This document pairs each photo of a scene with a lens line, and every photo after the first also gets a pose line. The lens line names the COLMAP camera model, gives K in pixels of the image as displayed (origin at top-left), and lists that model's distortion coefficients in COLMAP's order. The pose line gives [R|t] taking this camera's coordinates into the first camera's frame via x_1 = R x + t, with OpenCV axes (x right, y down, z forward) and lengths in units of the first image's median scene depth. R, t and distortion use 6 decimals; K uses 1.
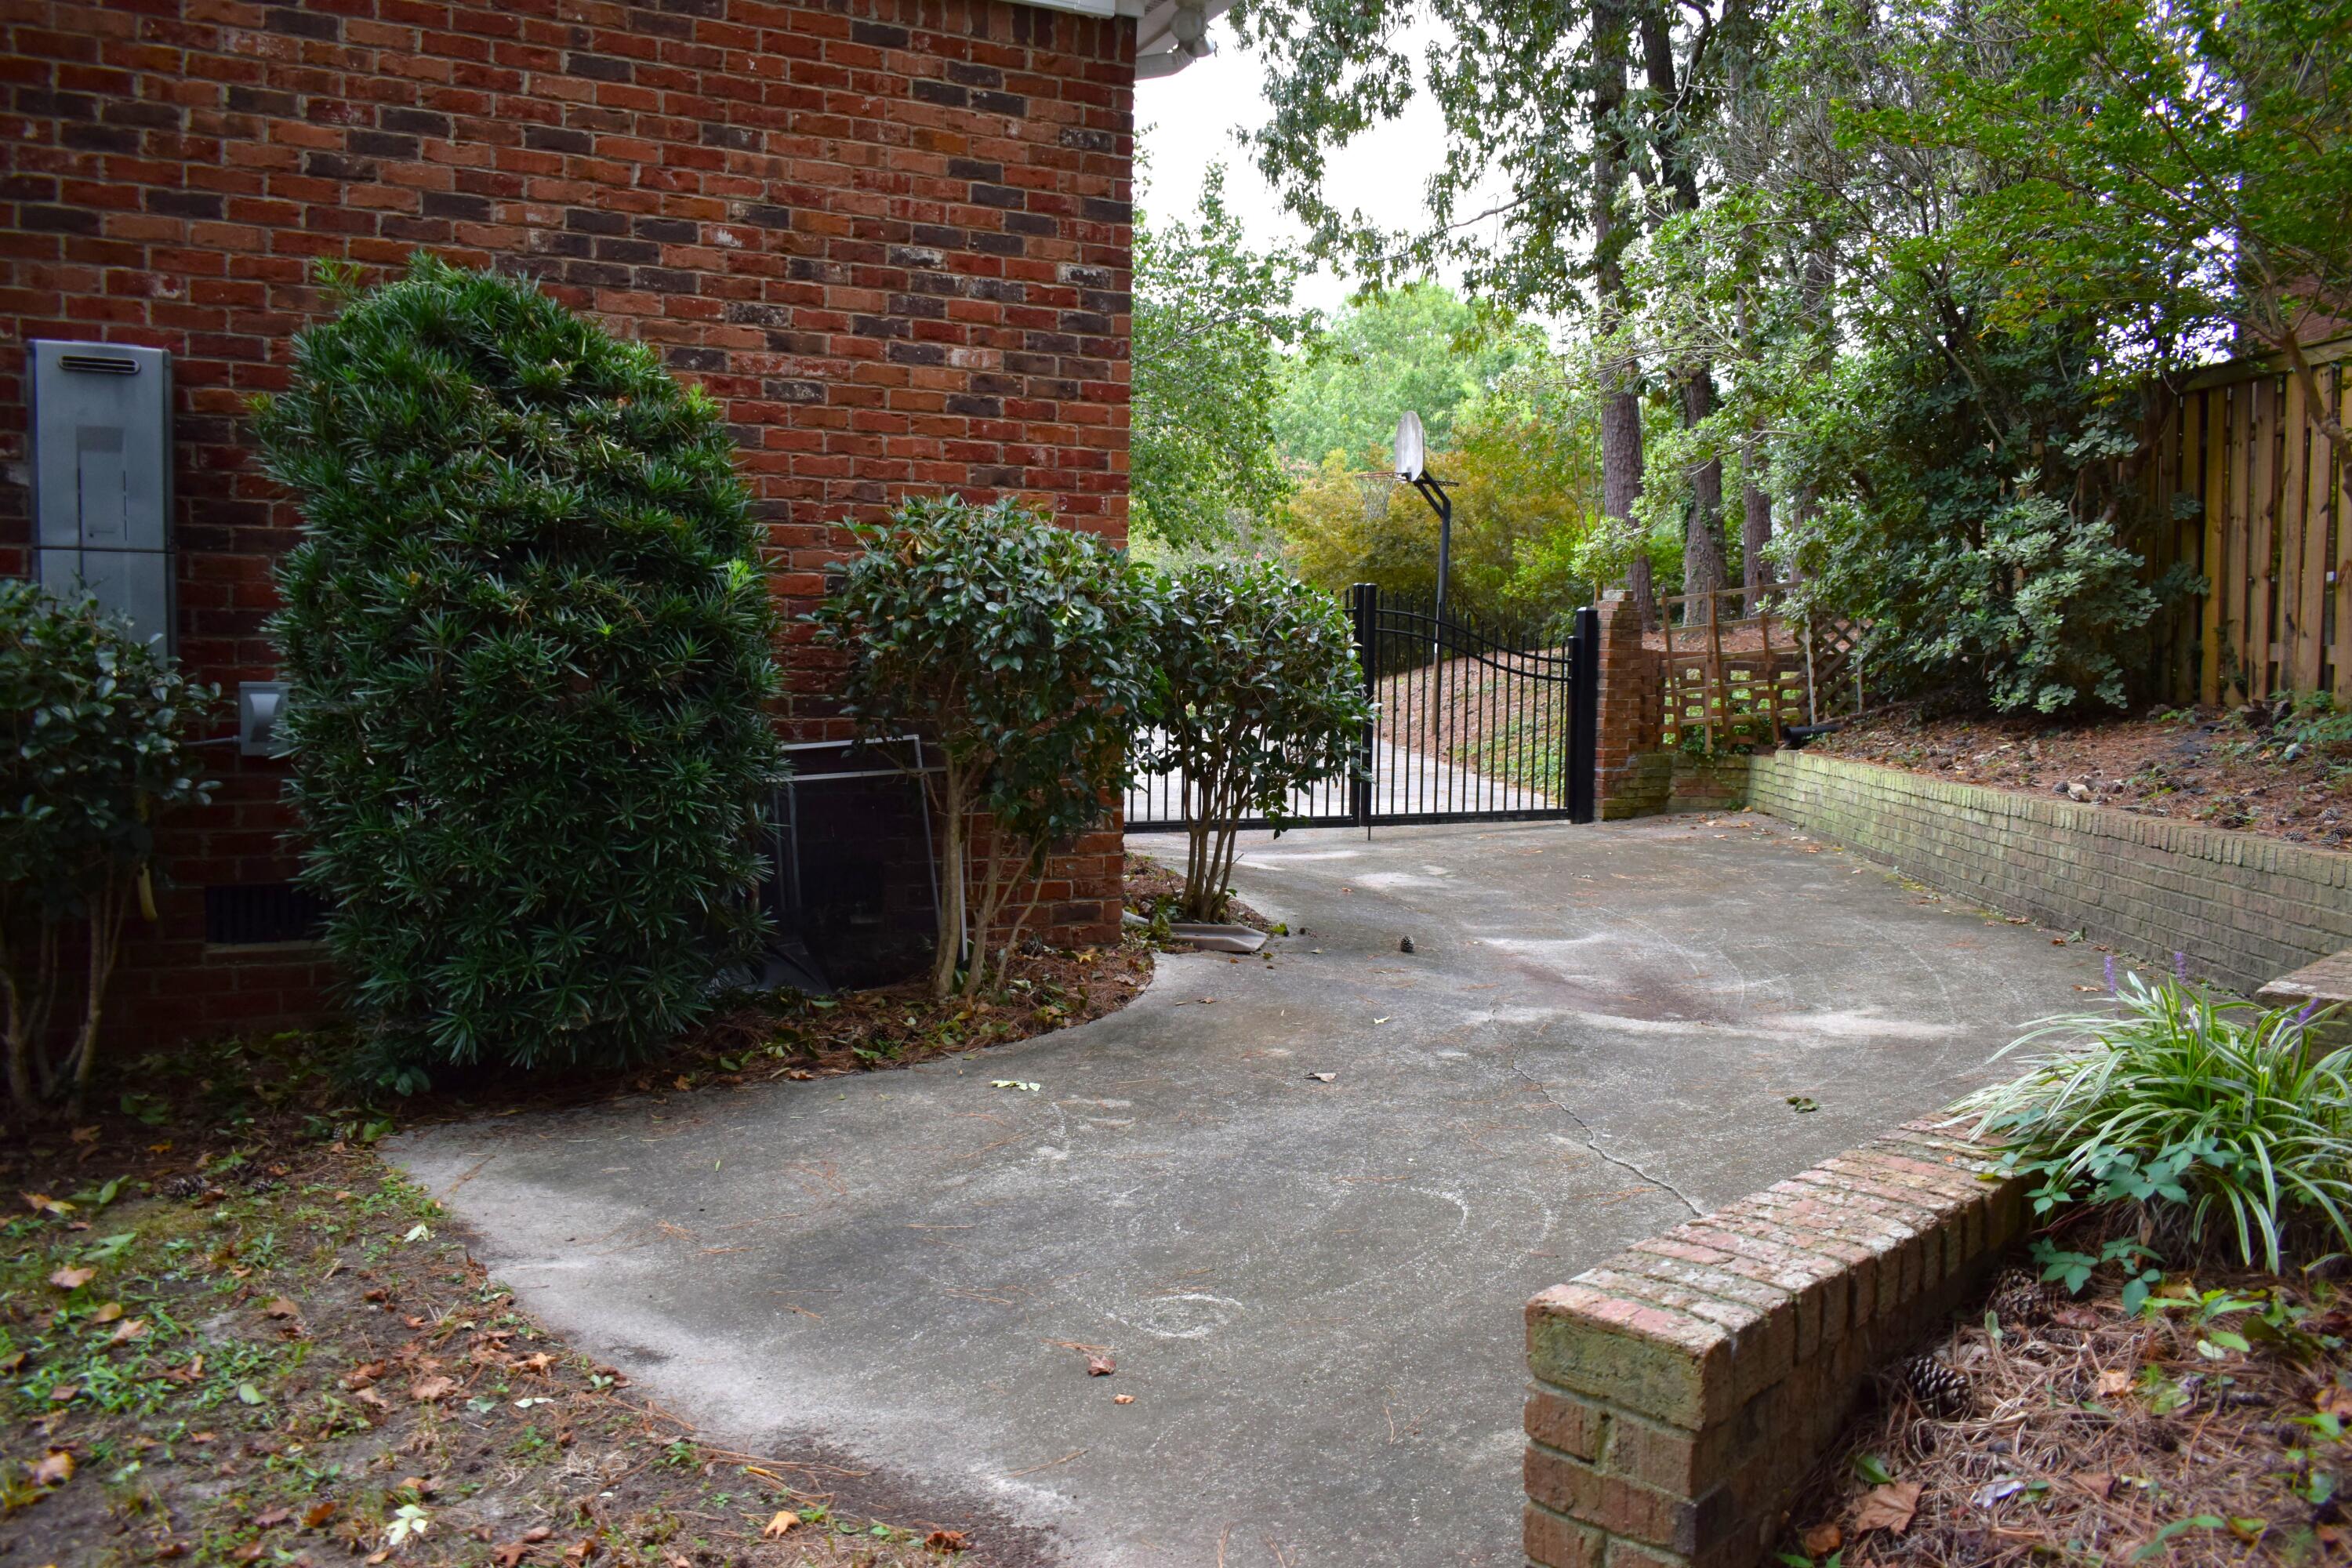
lens RADIAL K [[1842.0, 0, 1176.0], [0, 1842.0, 782.4], [0, 0, 1]] dist [-0.019150, 0.010284]
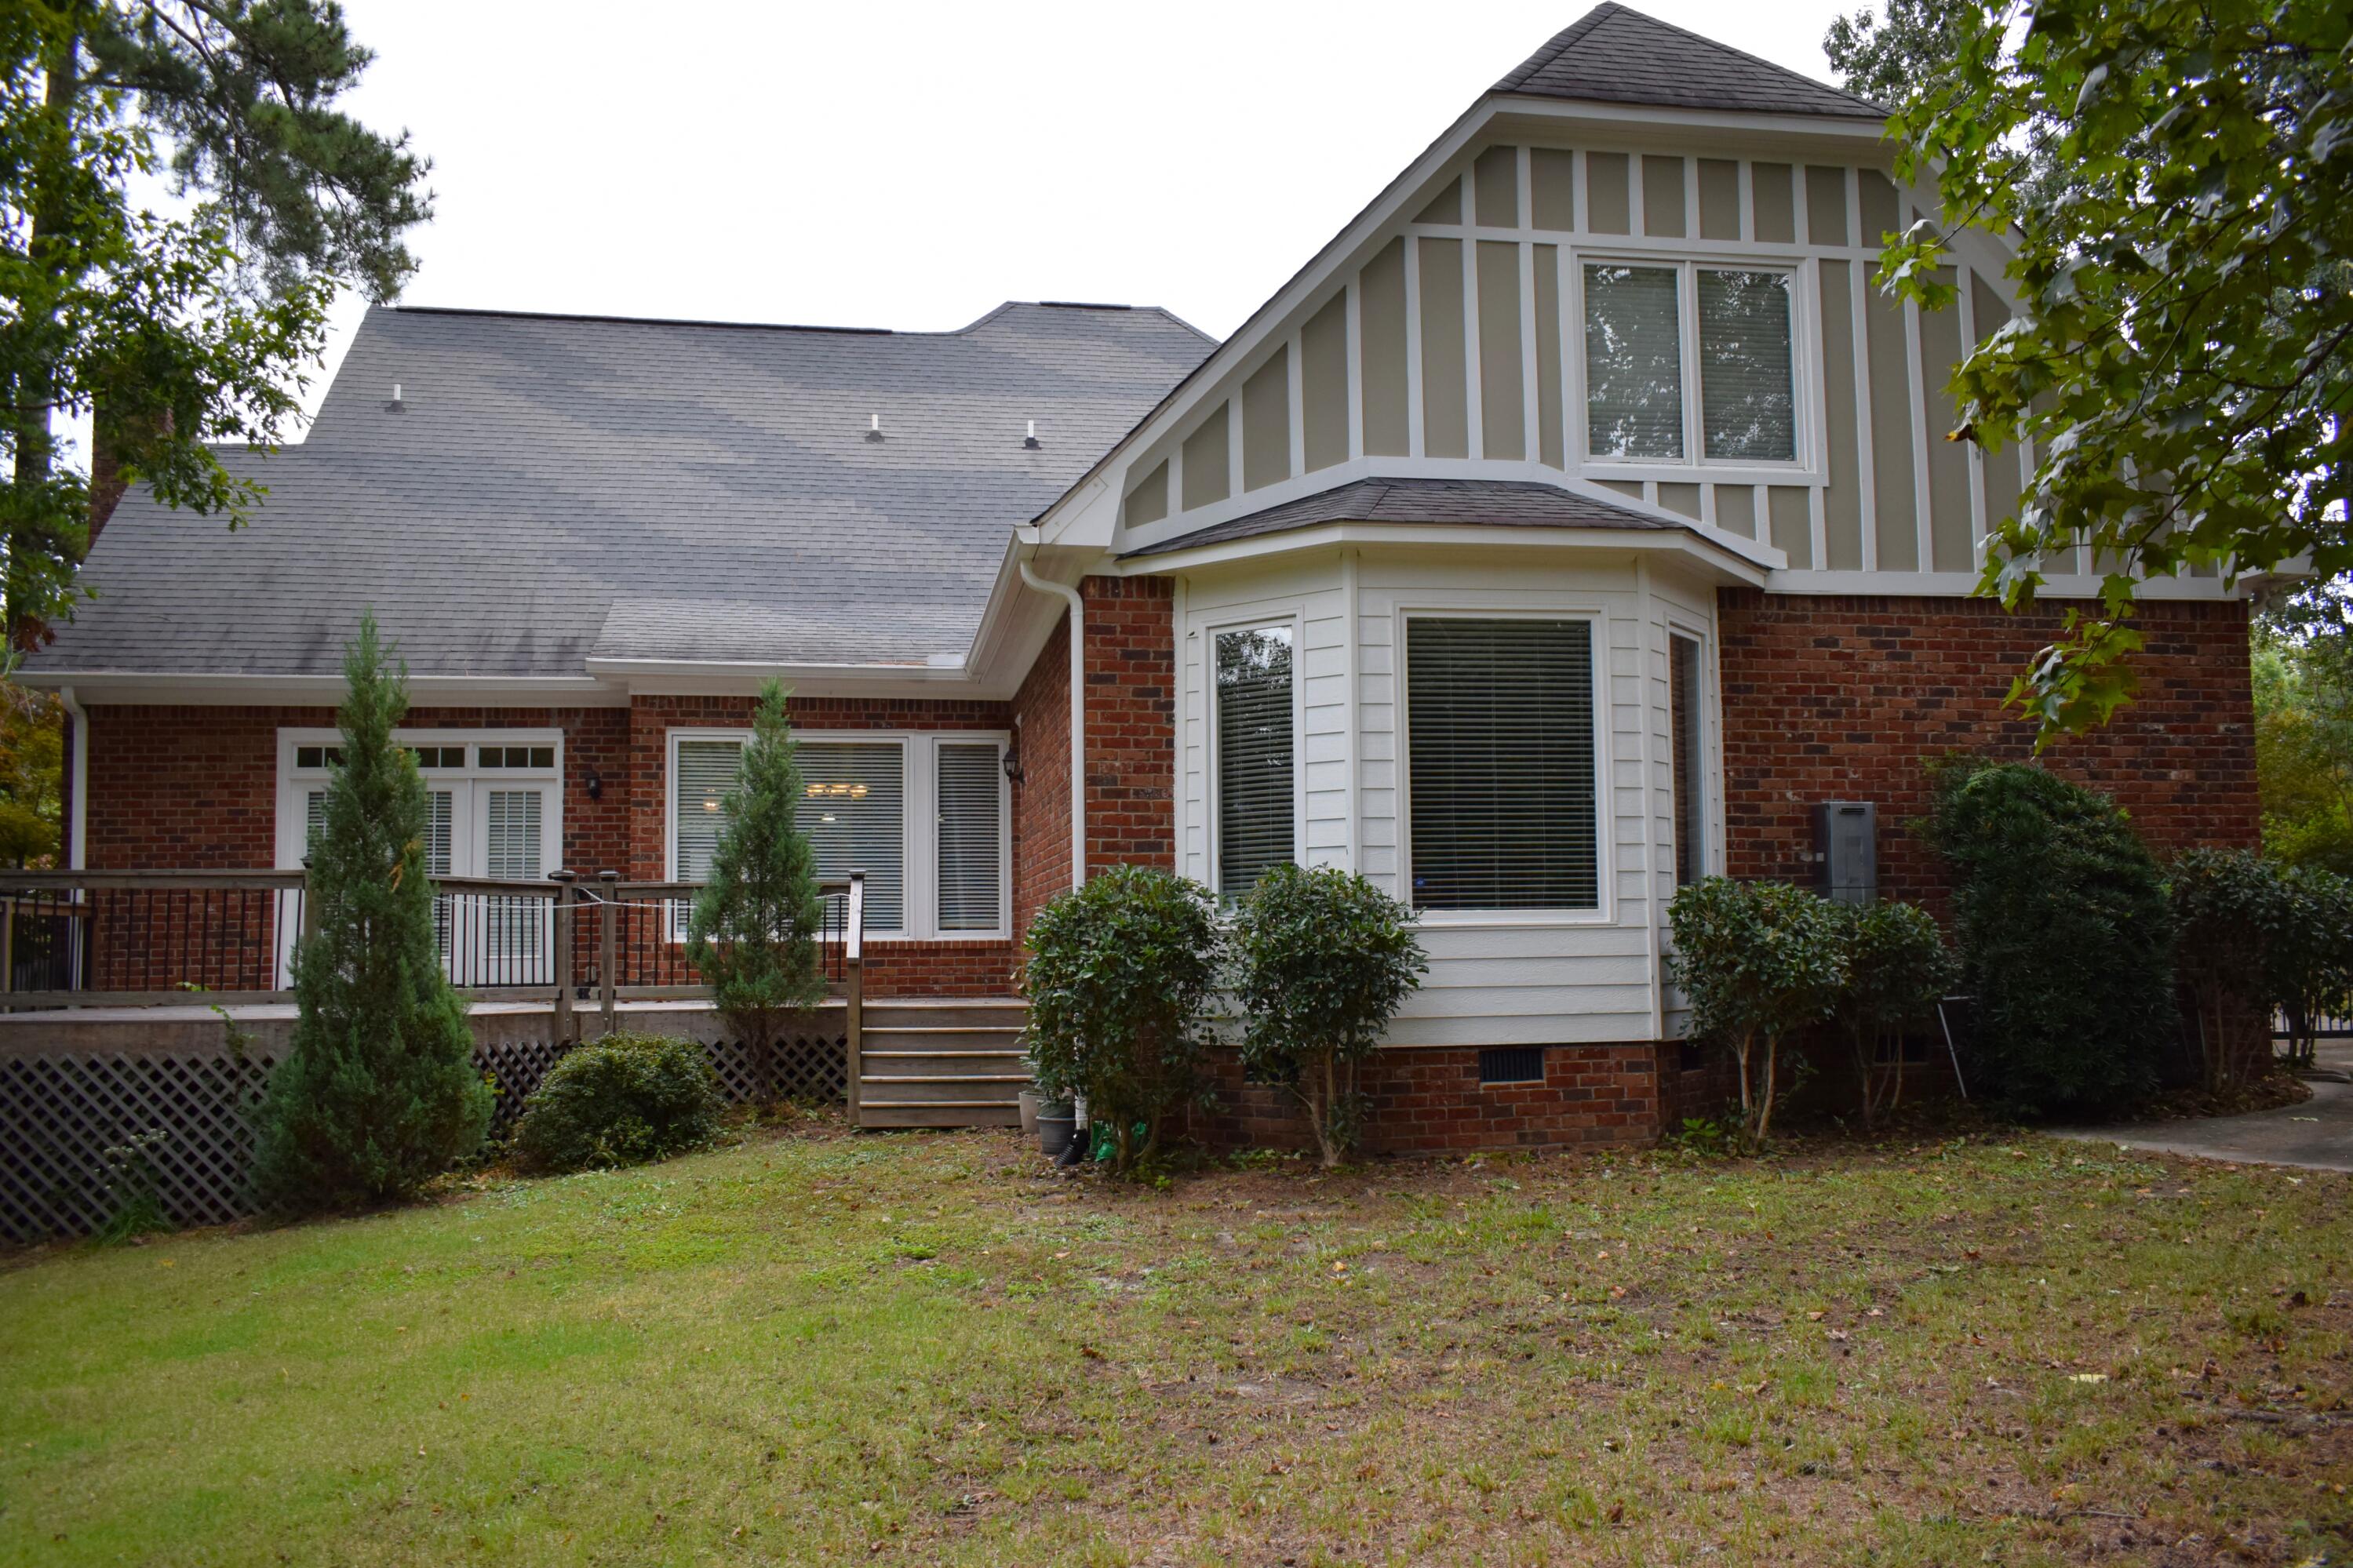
lens RADIAL K [[1842.5, 0, 1177.6], [0, 1842.5, 789.6], [0, 0, 1]] dist [-0.019150, 0.010284]
pose [[0.956502, -0.048260, -0.287706, -0.667828], [0.004537, 0.988563, -0.150740, 0.092444], [0.291690, 0.142878, 0.945781, -1.381124]]
